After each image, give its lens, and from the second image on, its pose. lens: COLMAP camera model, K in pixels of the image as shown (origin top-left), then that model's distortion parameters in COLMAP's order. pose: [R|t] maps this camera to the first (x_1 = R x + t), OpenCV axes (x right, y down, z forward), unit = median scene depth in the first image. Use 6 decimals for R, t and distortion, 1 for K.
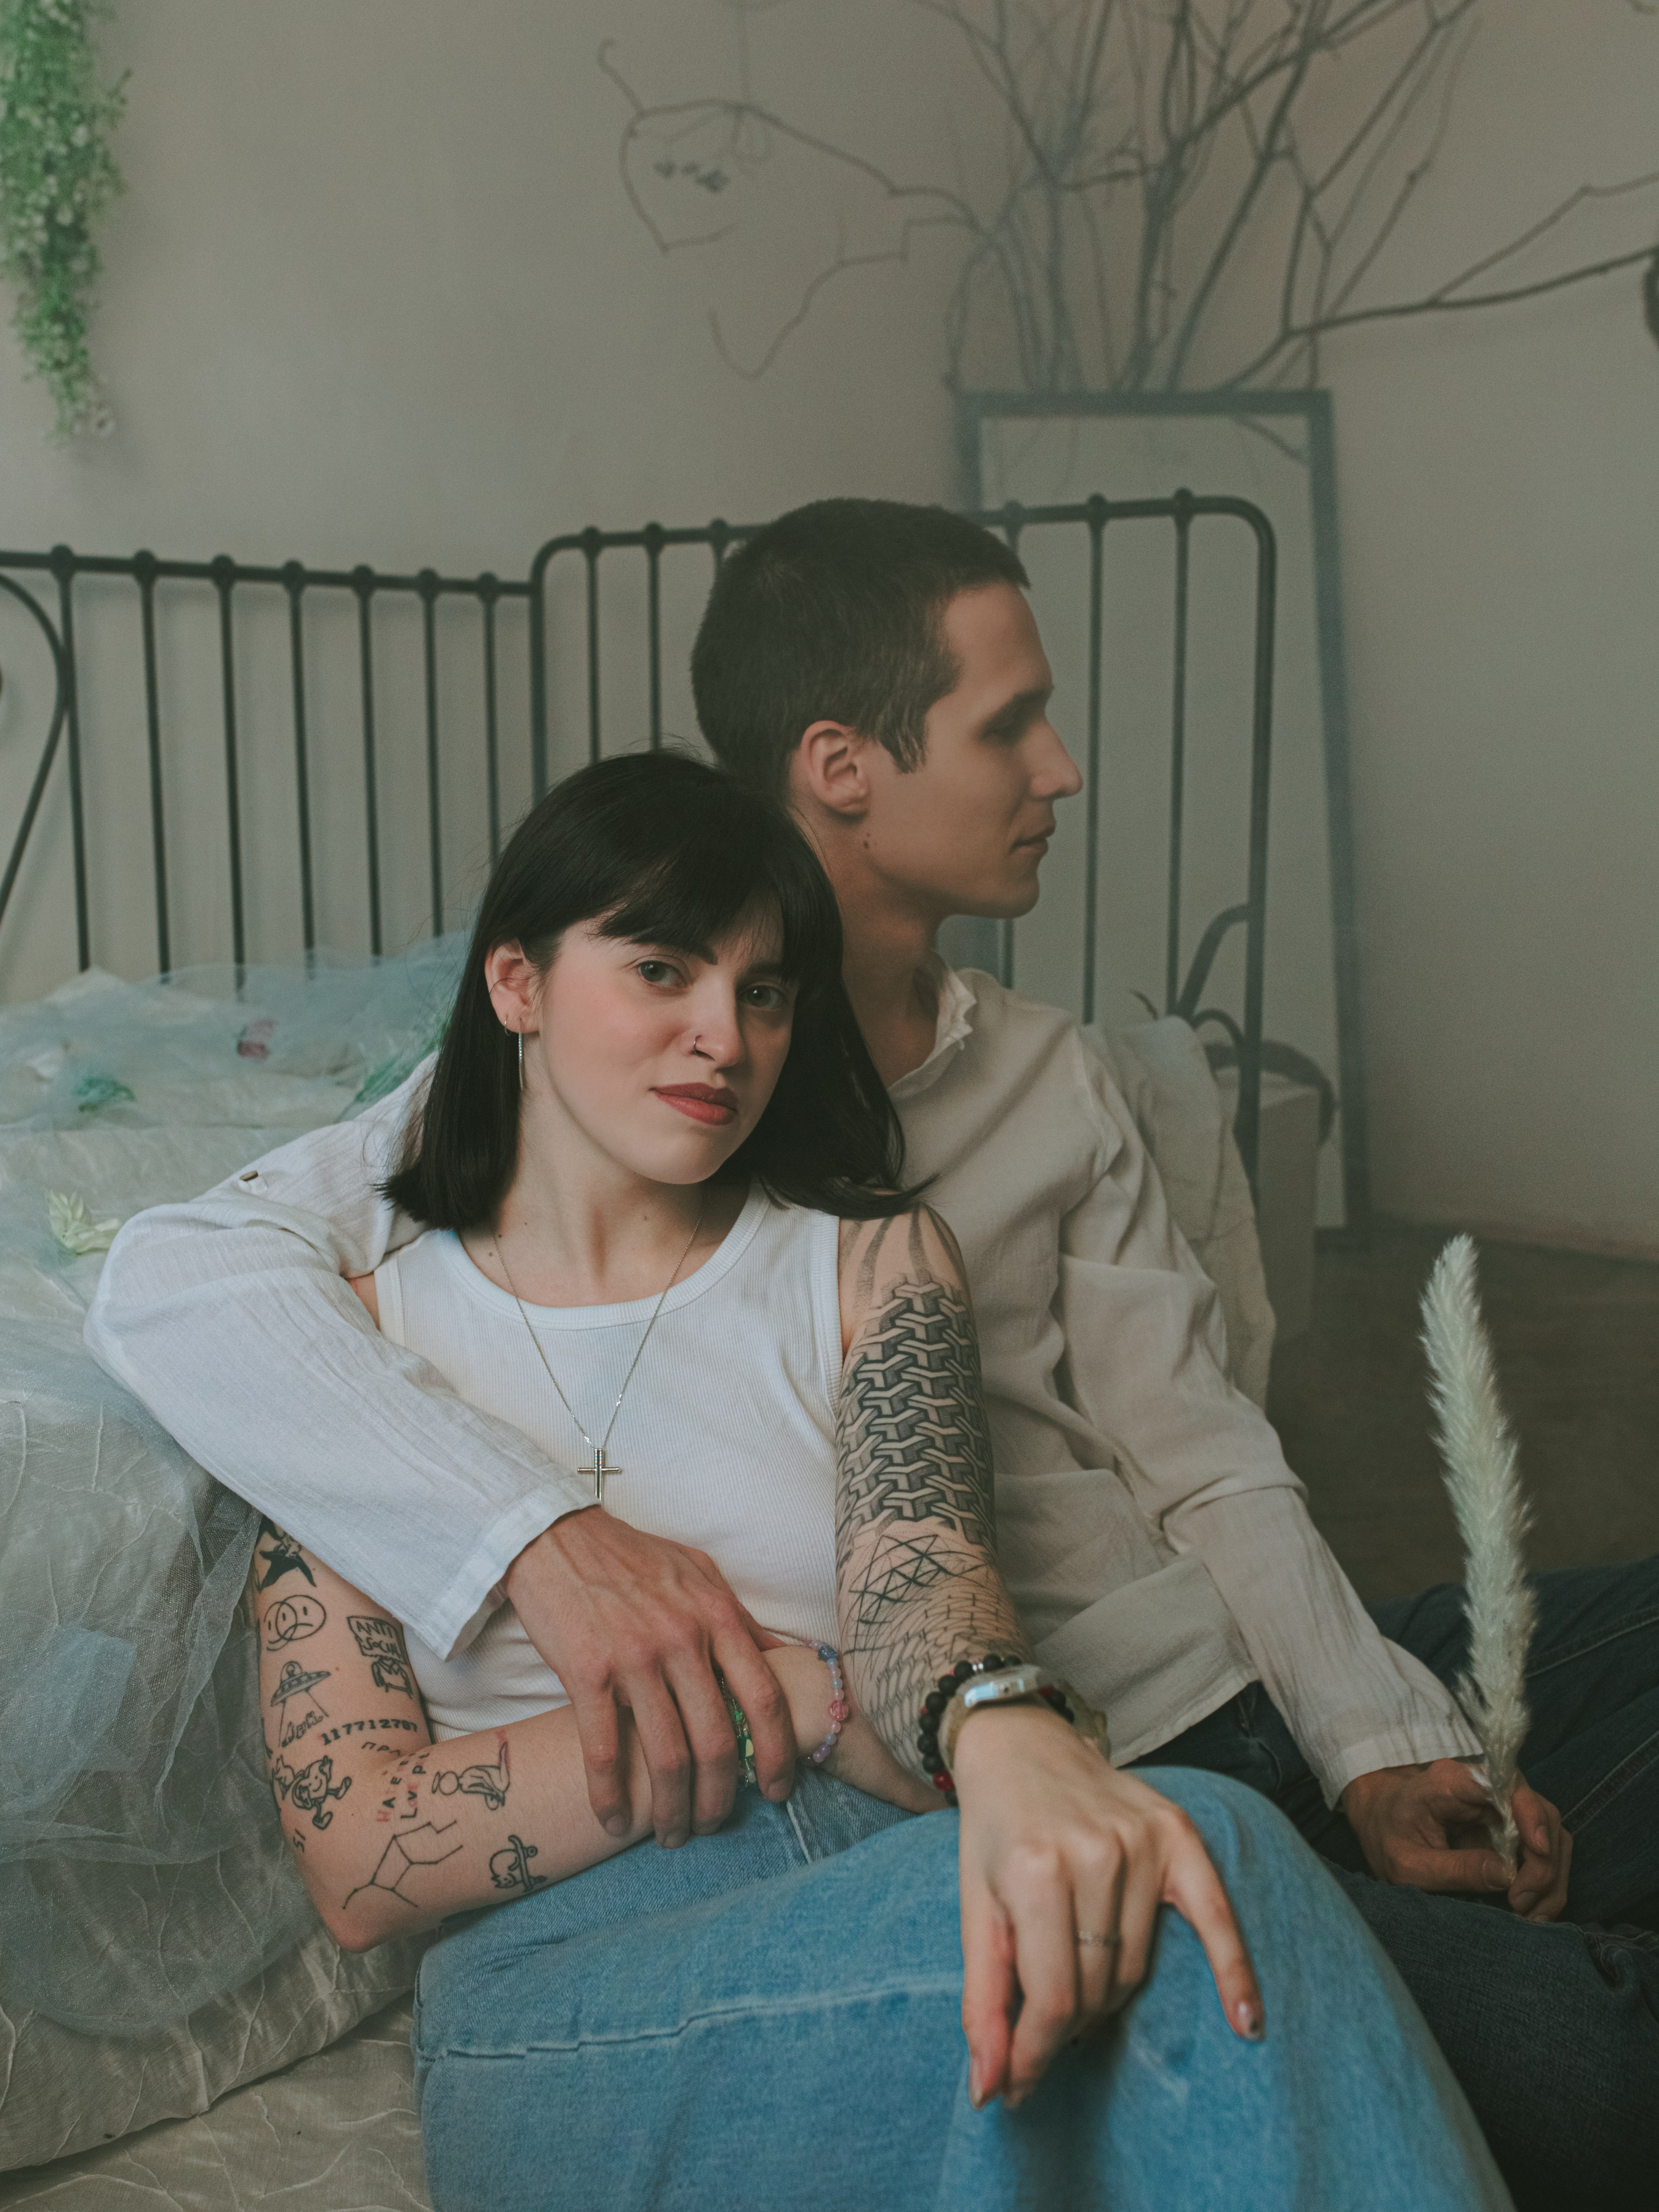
lens RADIAL K [[2495.6, 0, 821.8], [0, 2495.6, 1106.2], [0, 0, 1]] dist [0.009366, 0.023722]
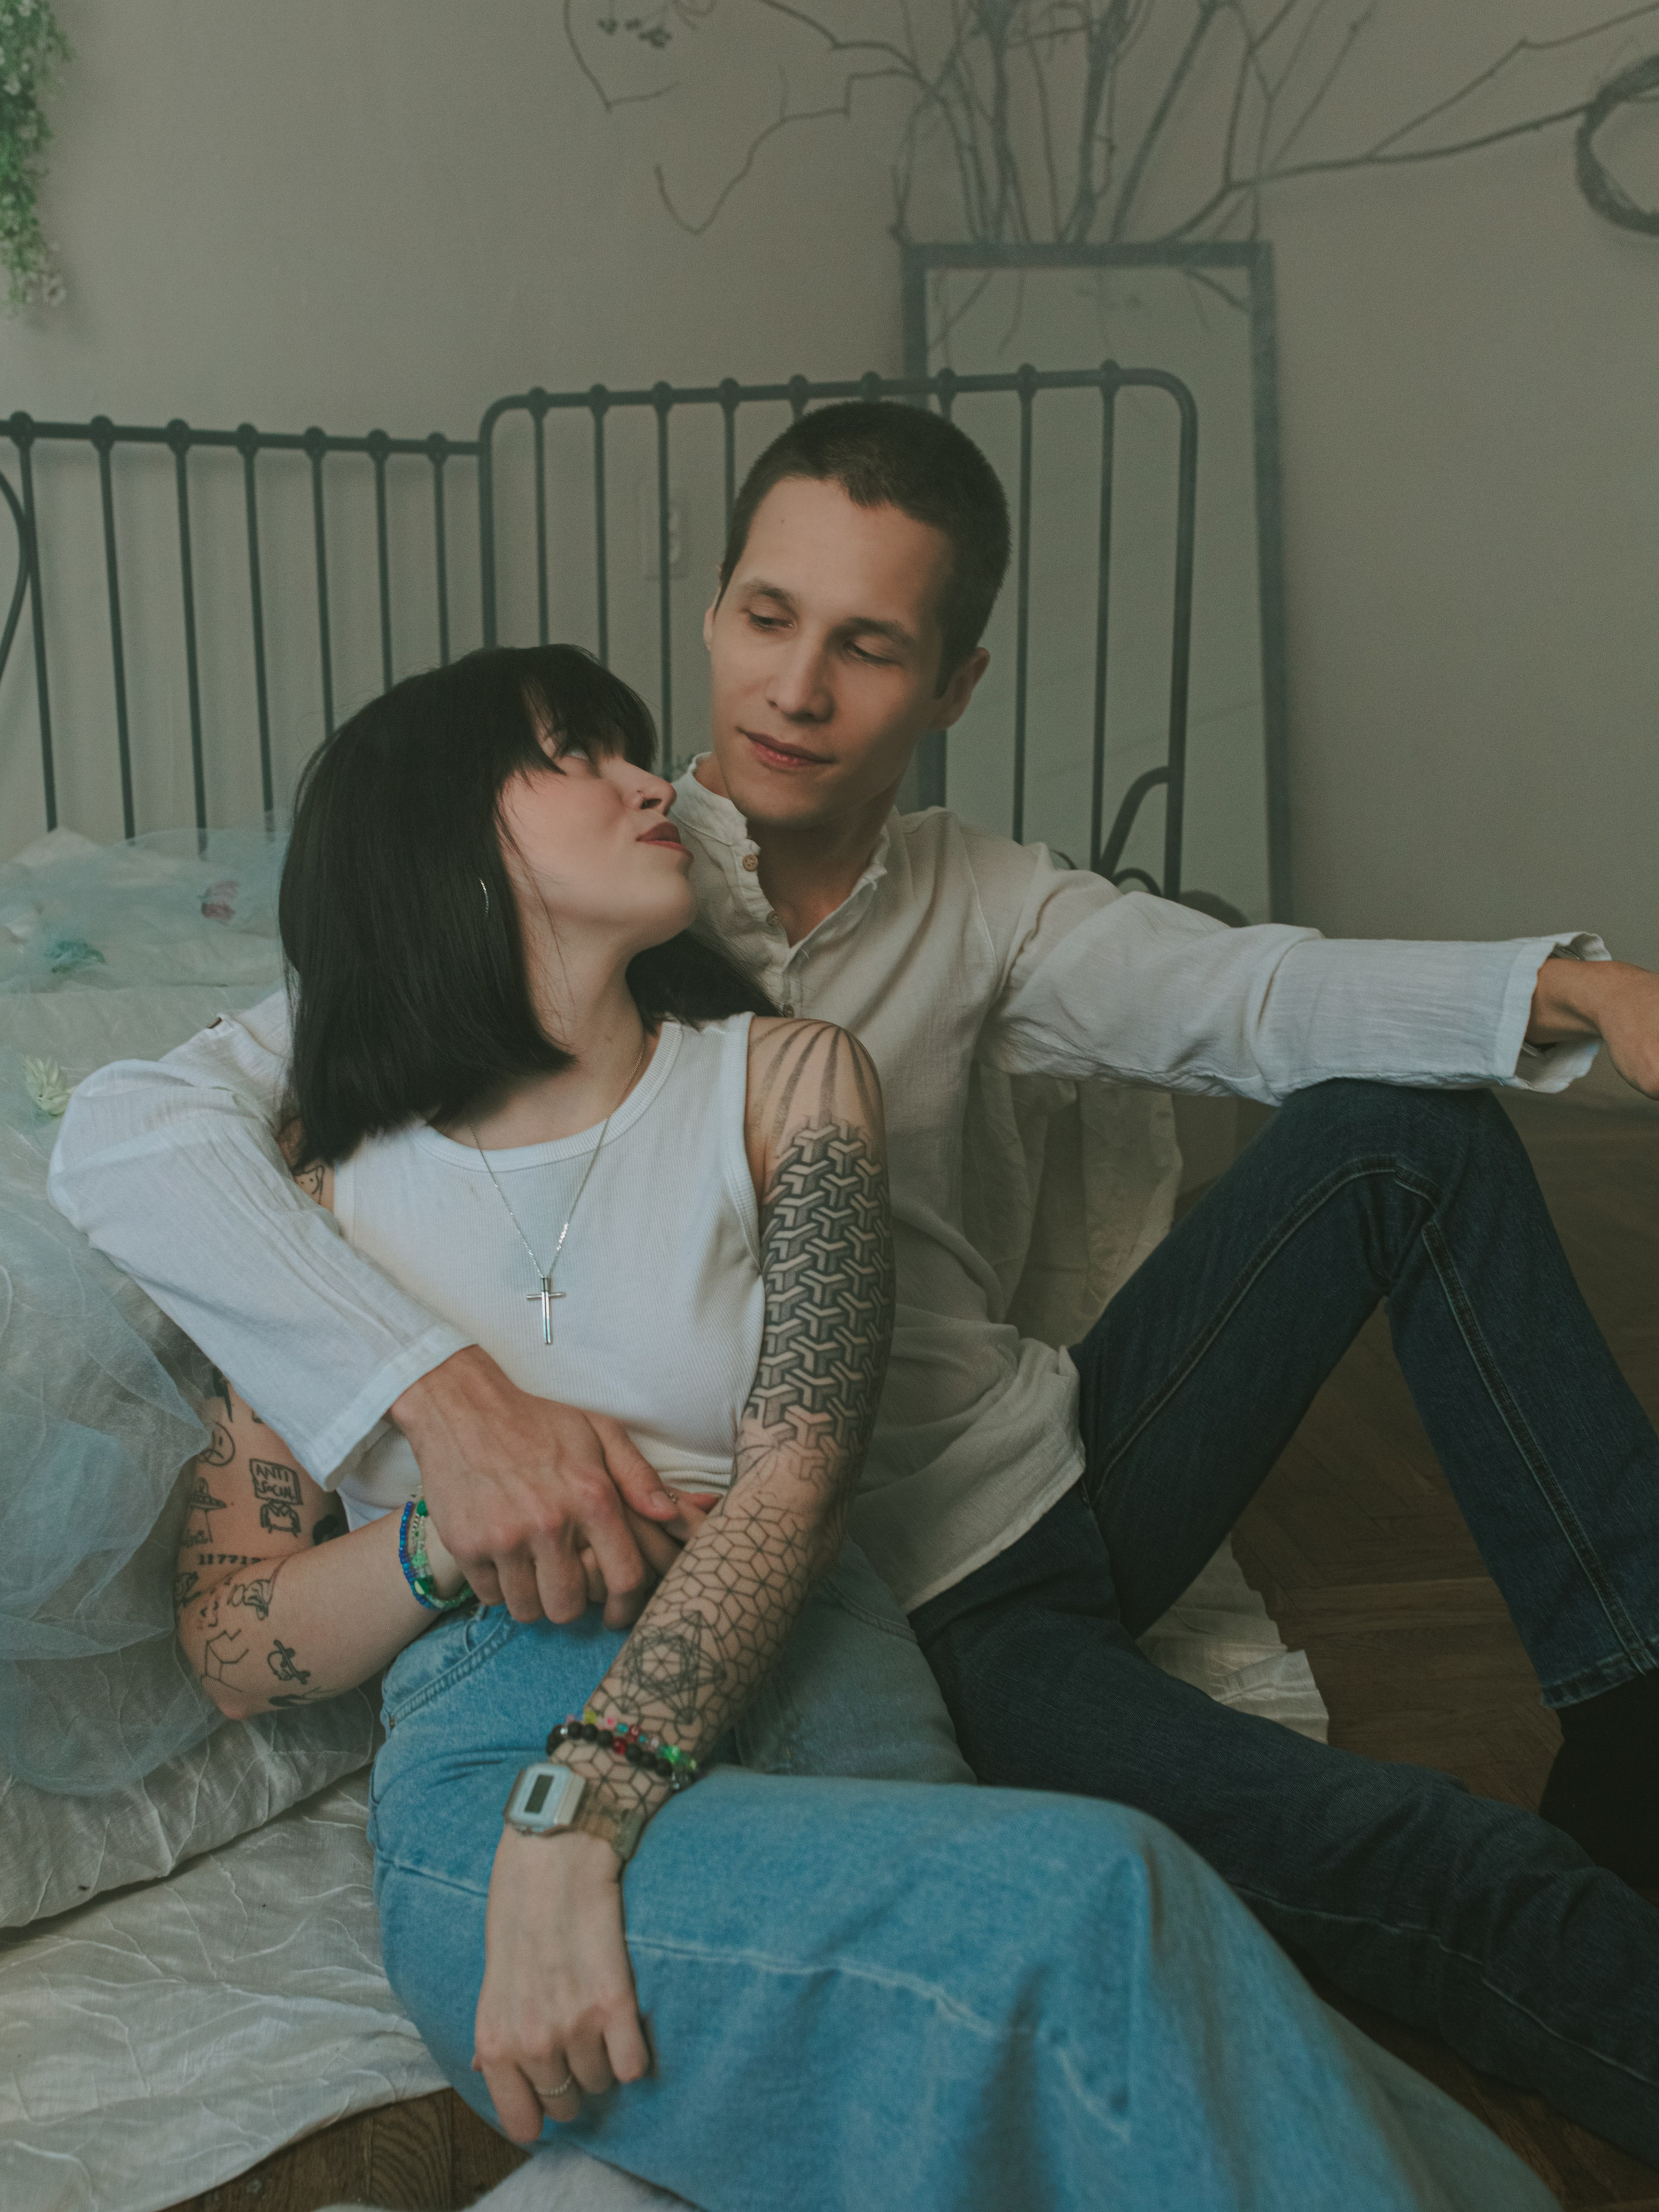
lens RADIAL K [[2495.6, 0, 821.8], [0, 2495.6, 1106.2], [0, 0, 1]] dist [0.009366, 0.023722]
pose [[0.999939, -0.000742, 0.010991, 0.014424], [-0.000027, 0.997560, 0.069815, -0.012012], [-0.011016, -0.069811, 0.997499, -0.046826]]
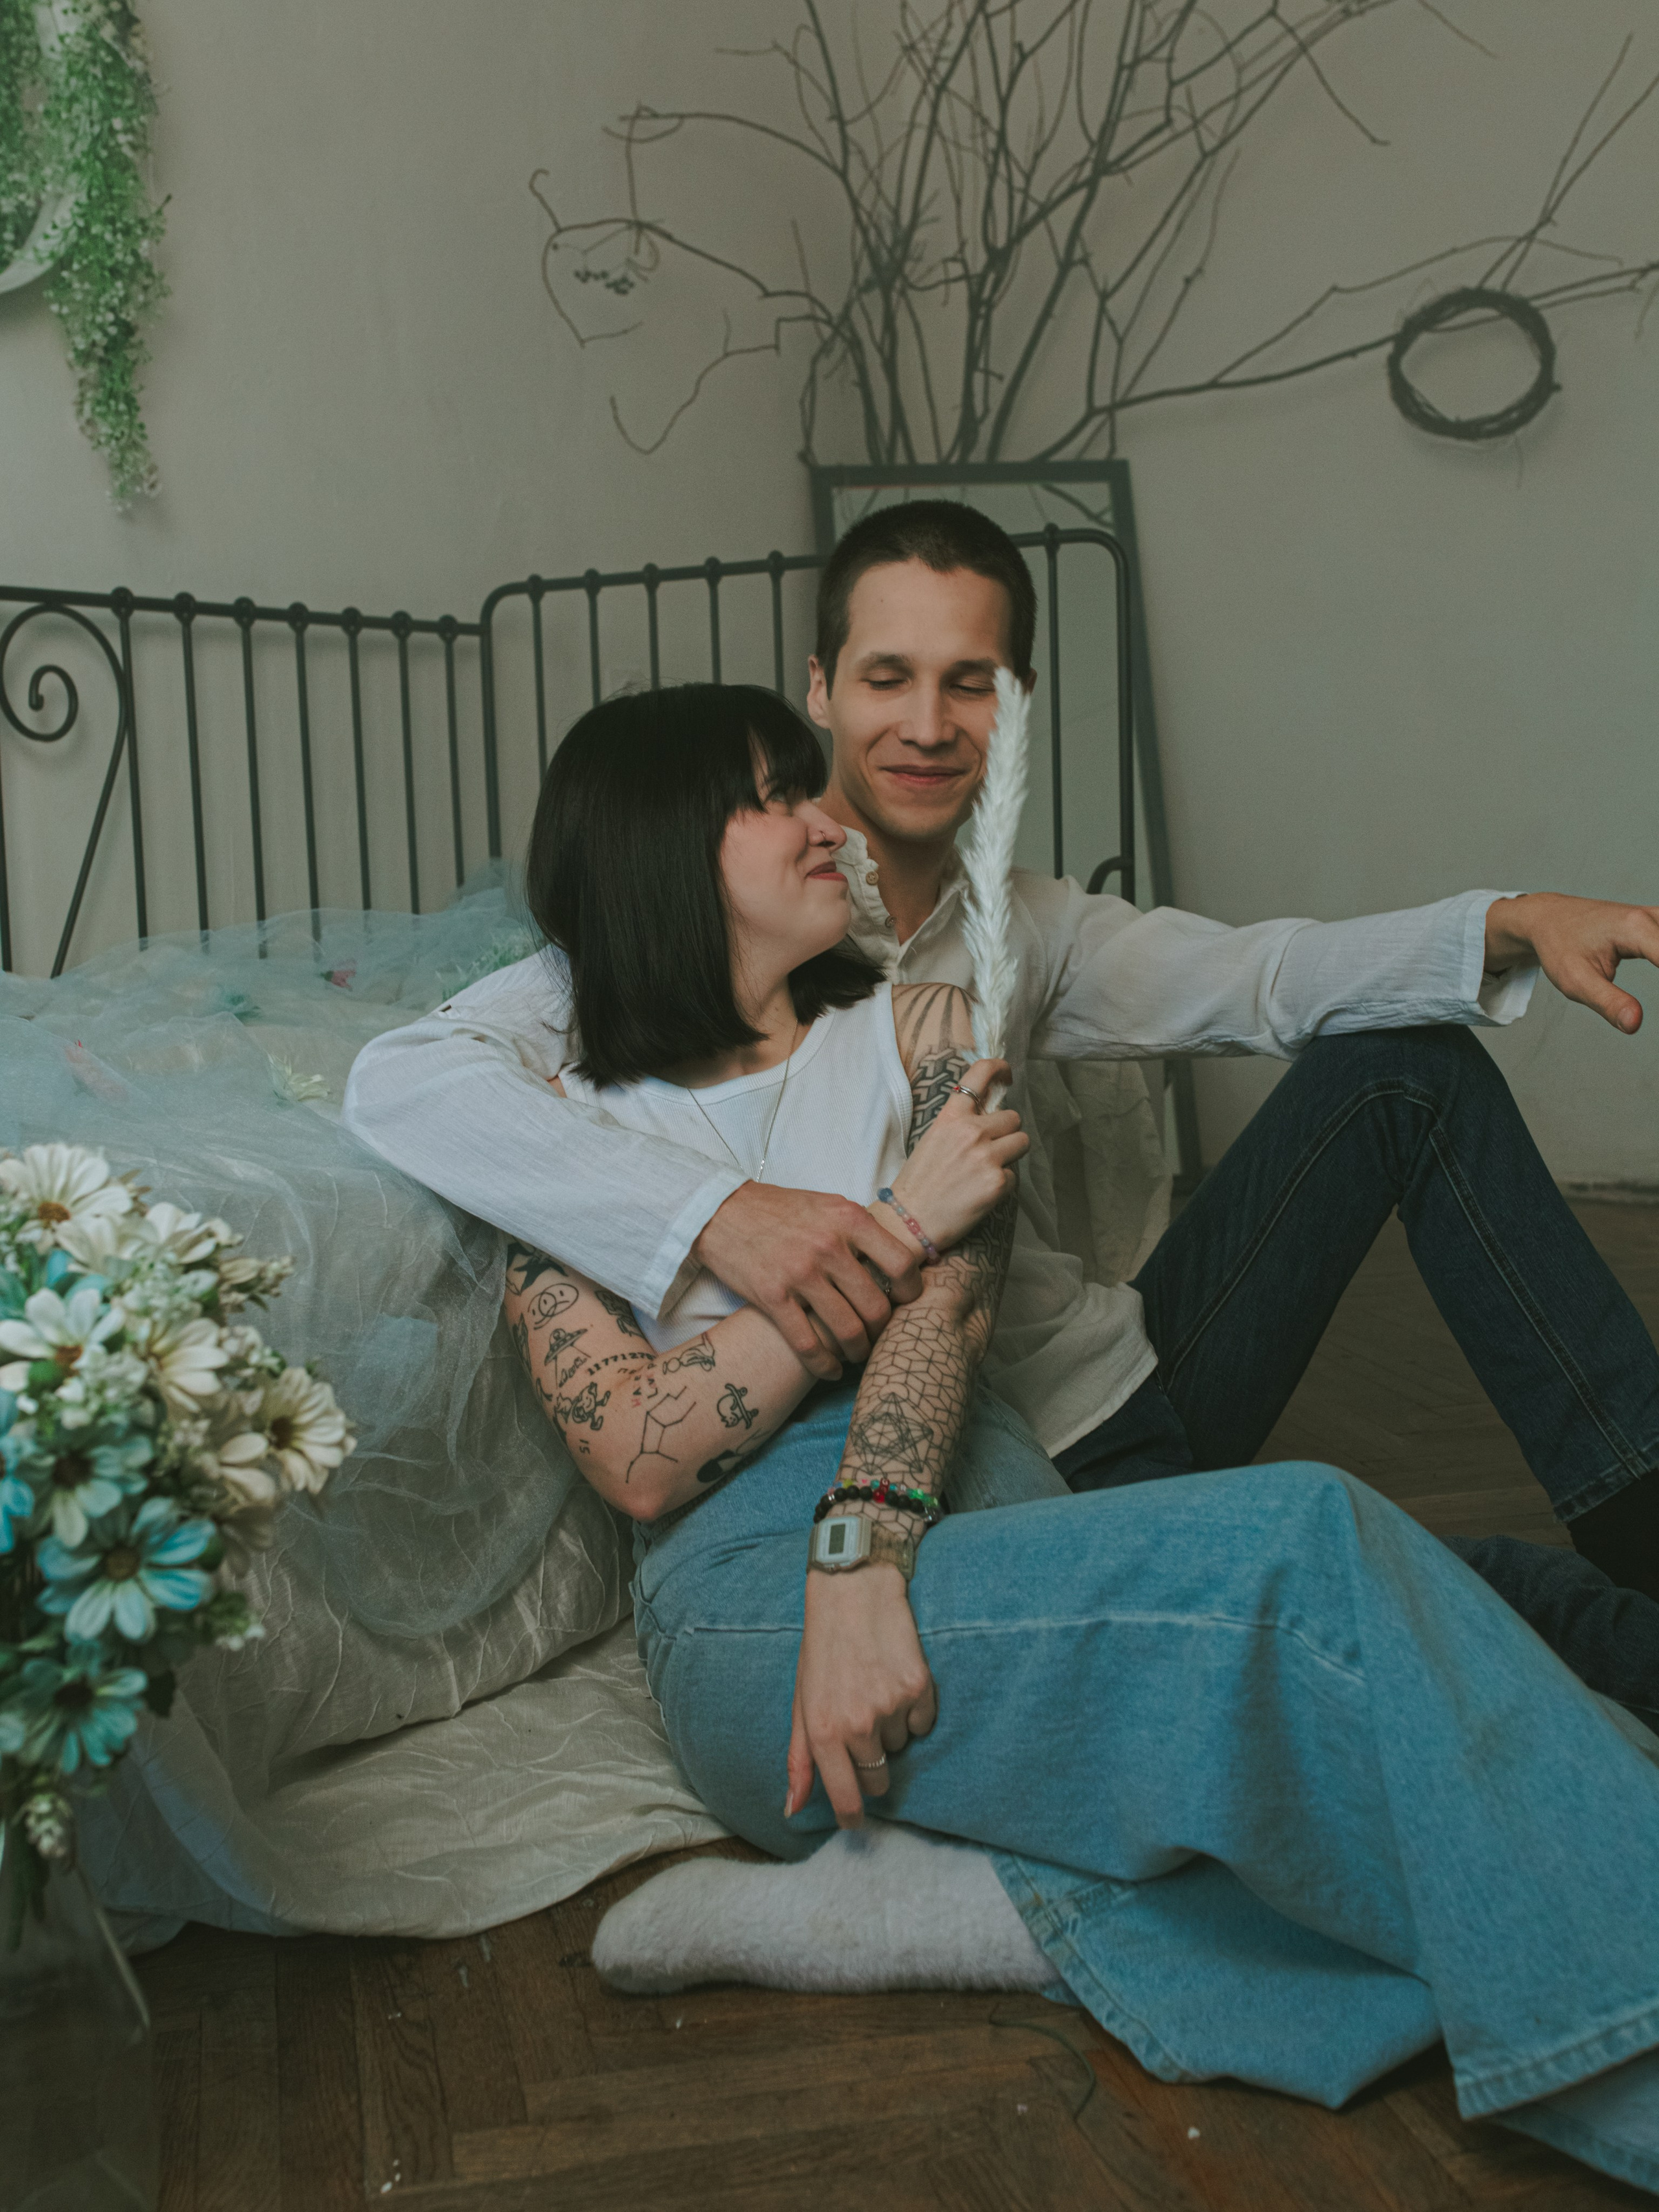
lens RADIAL K [[2490.6, 0, 801.5], [0, 2490.6, 1090.2], [0, 0, 1]] dist [0.004759, -0.009570]
pose [[0.994592, -0.041504, 0.095209, -0.104526], [0.046432, 0.997663, -0.050136, 0.086411], [-0.092905, 0.054285, 0.994194, -0.188179]]
